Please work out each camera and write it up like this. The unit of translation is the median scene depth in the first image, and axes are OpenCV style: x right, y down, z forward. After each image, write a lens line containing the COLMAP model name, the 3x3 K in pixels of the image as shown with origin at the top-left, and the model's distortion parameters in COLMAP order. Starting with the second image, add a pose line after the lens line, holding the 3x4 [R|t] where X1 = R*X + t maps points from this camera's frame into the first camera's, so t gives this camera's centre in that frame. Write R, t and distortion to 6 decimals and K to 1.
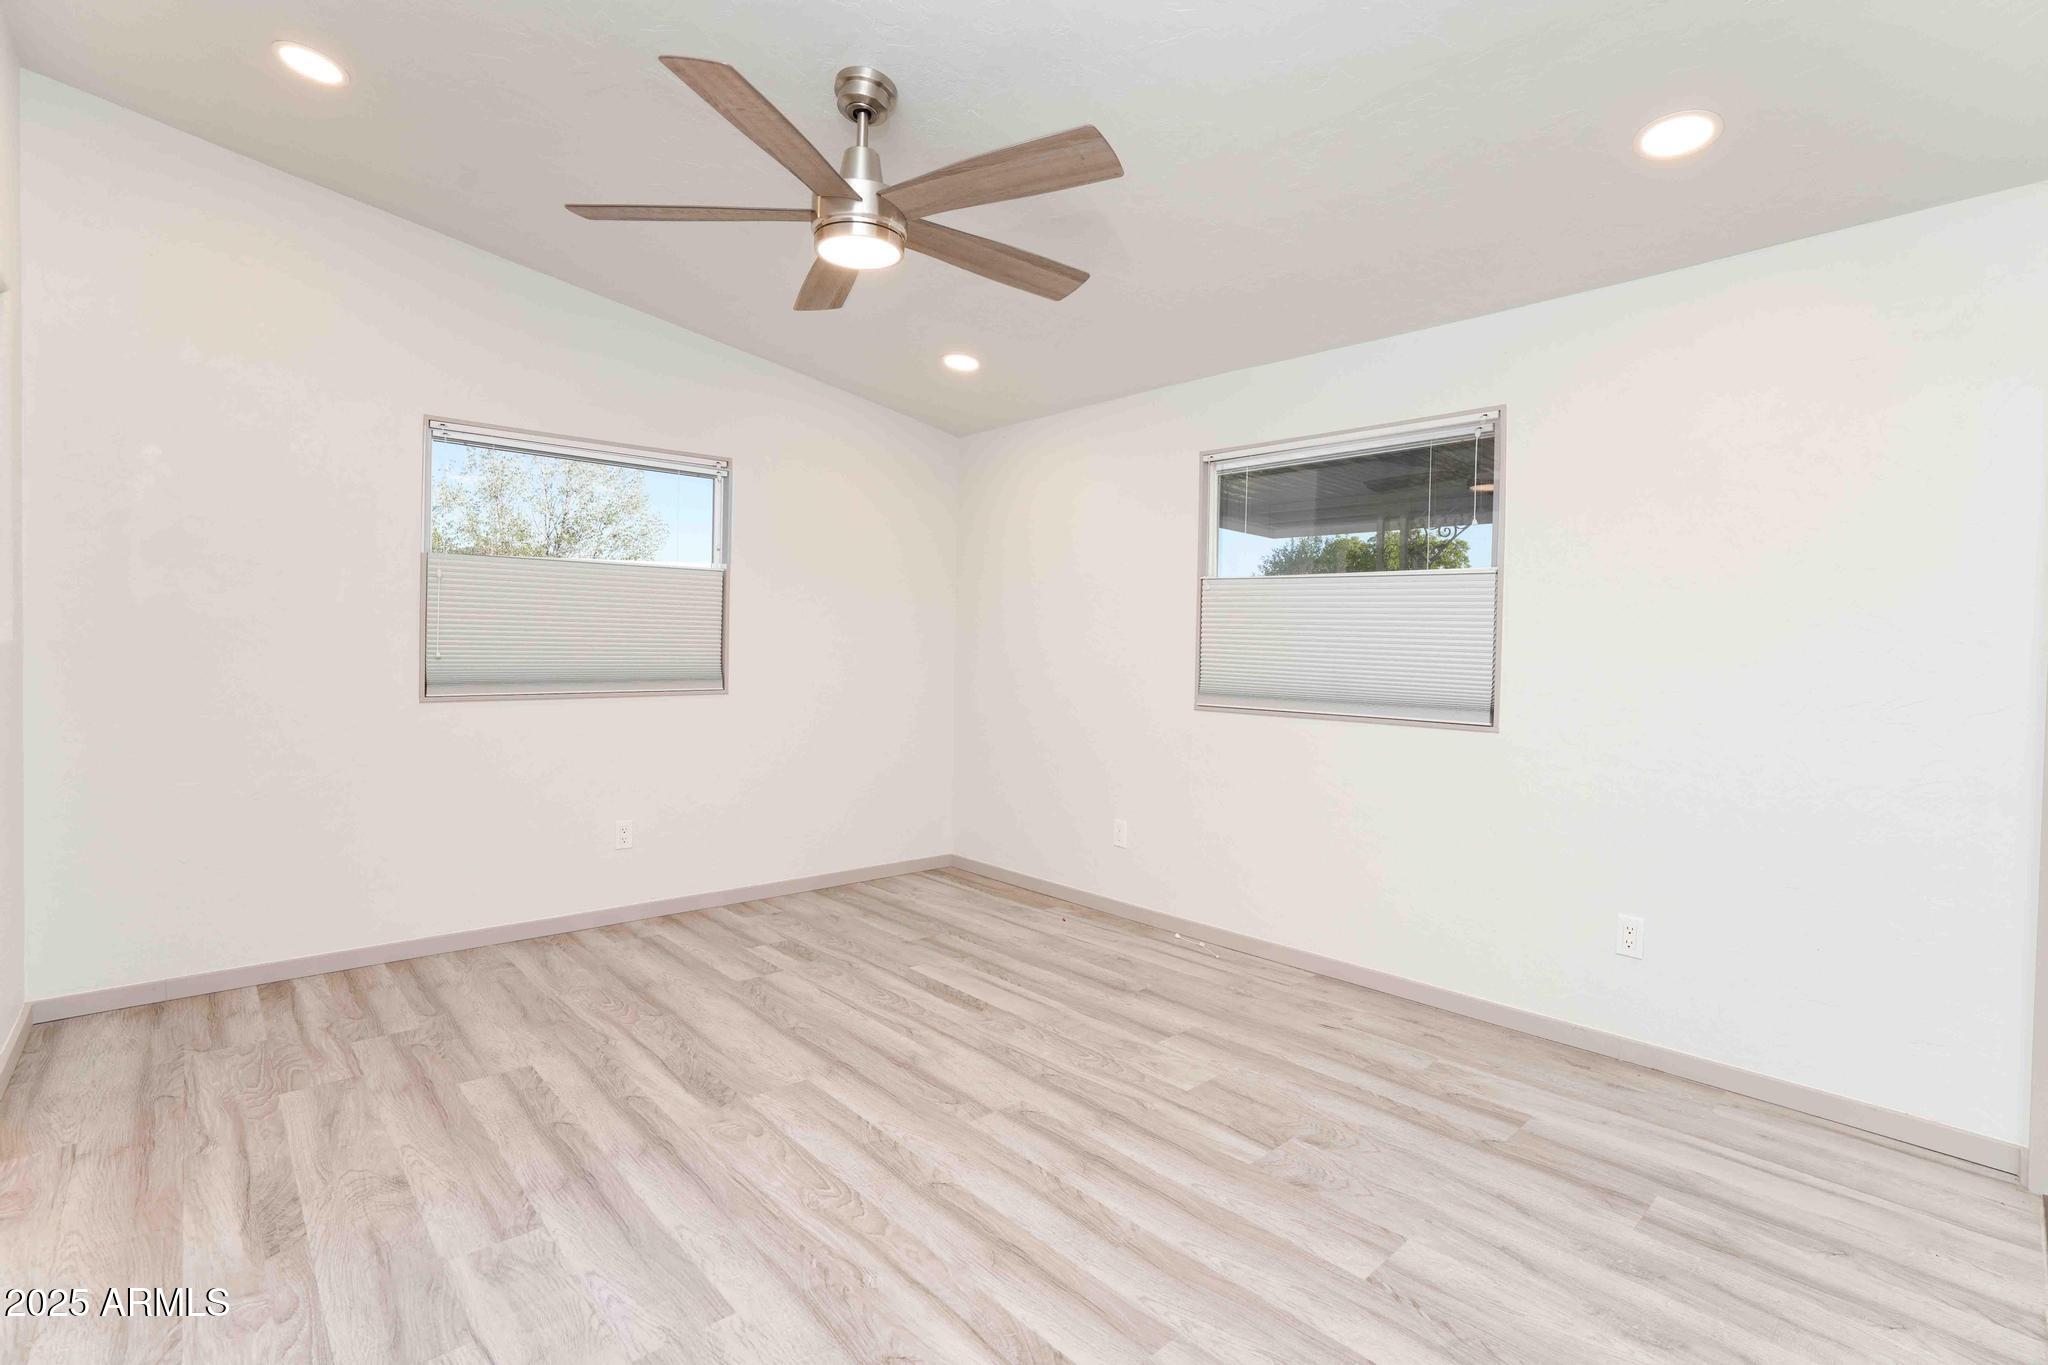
lens RADIAL K [[943.4, 0, 1004.1], [0, 943.4, 666.9], [0, 0, 1]] dist [-0.042496, 0.003834]
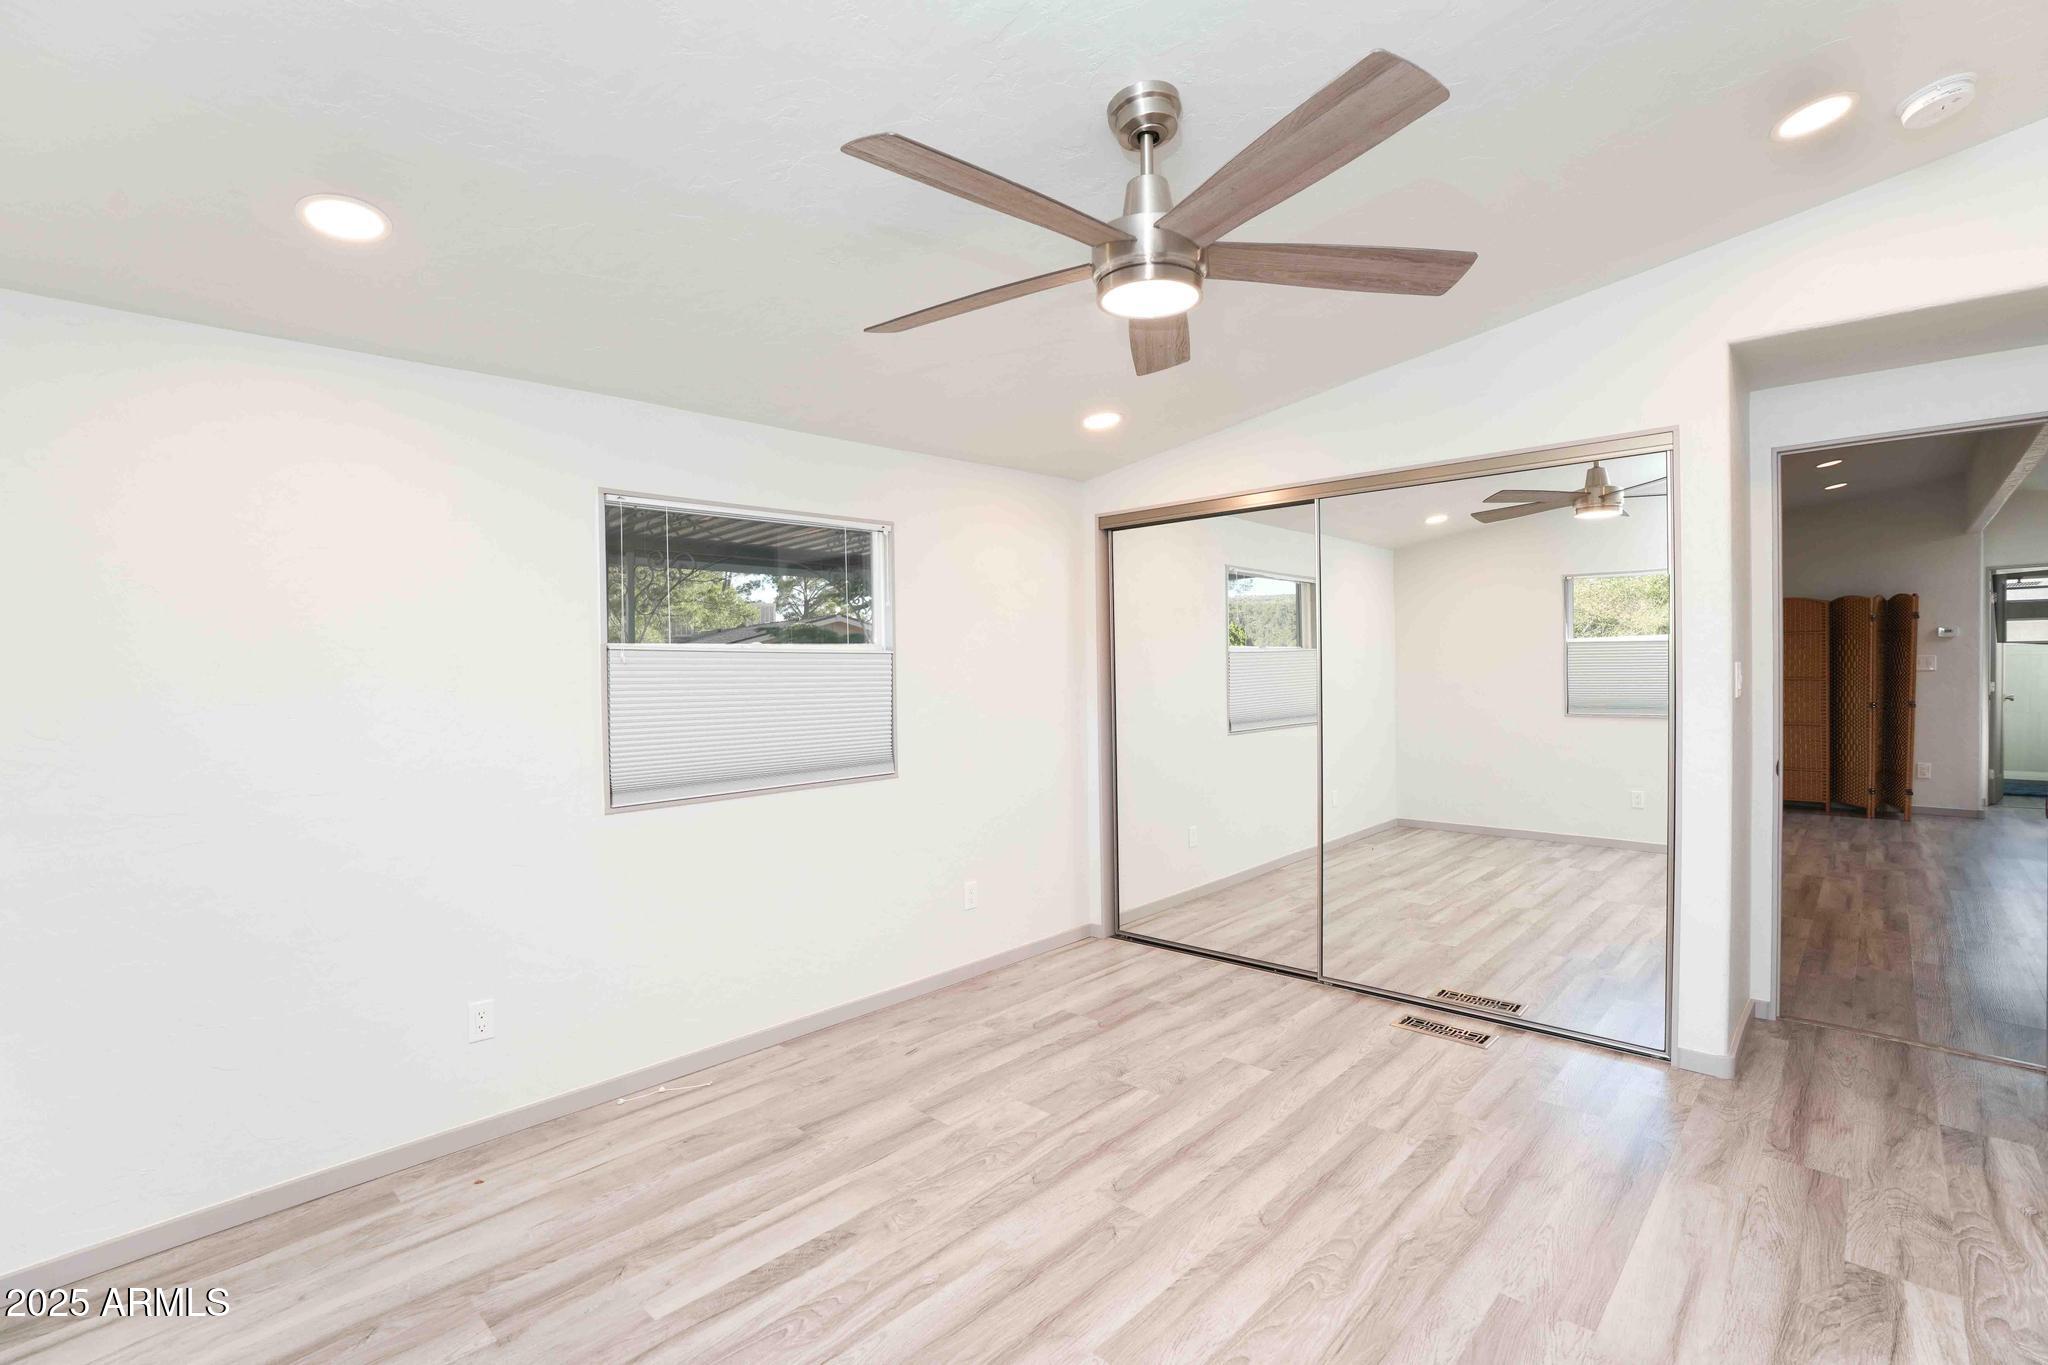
lens RADIAL K [[943.4, 0, 1012.8], [0, 943.4, 680.4], [0, 0, 1]] dist [-0.042496, 0.003834]
pose [[-0.079813, -0.029108, 0.996385, -0.835833], [0.039751, 0.998686, 0.032359, -0.107398], [-0.996017, 0.042190, -0.078551, 0.994931]]
